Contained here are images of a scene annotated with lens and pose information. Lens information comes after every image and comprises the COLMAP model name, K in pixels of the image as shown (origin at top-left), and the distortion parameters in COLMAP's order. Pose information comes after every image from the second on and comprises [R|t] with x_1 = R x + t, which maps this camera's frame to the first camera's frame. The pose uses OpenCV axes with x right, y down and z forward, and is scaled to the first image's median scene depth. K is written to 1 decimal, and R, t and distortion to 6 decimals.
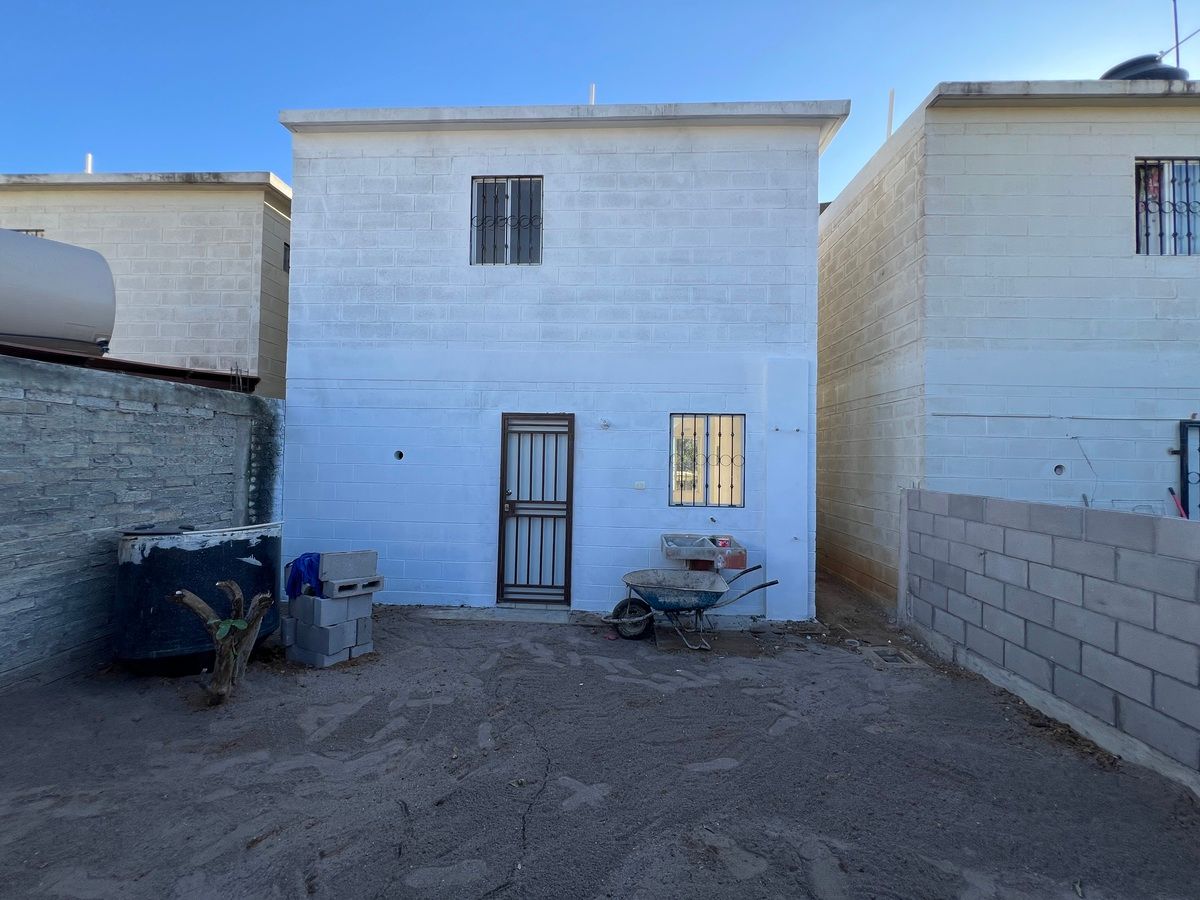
lens RADIAL K [[485.7, 0, 598.6], [0, 485.7, 446.9], [0, 0, 1]] dist [0.000021, -0.000526]
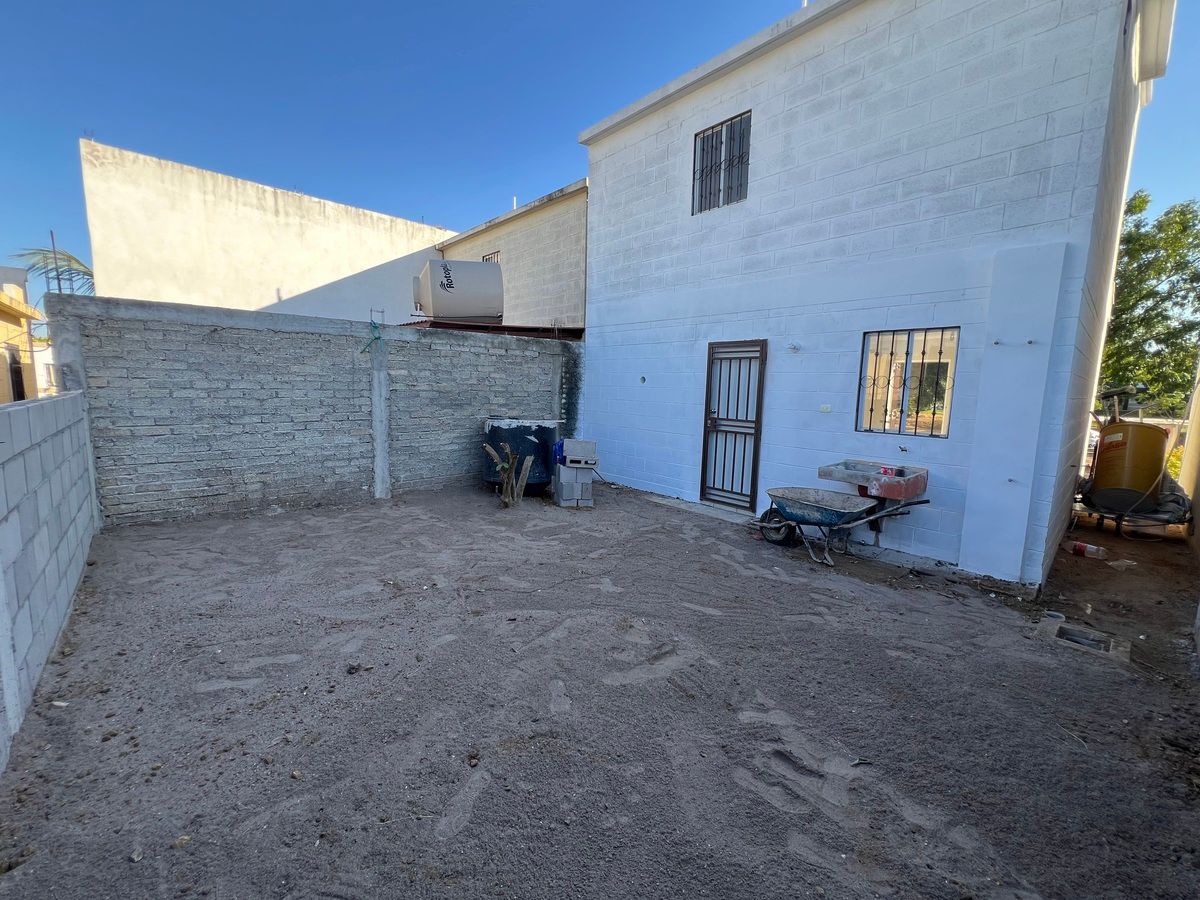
lens RADIAL K [[485.7, 0, 598.9], [0, 485.7, 447.9], [0, 0, 1]] dist [0.000021, -0.000526]
pose [[0.706840, 0.091613, -0.701416, 0.468311], [0.001447, 0.991389, 0.130945, 0.028498], [0.707372, -0.093573, 0.700621, -0.035220]]
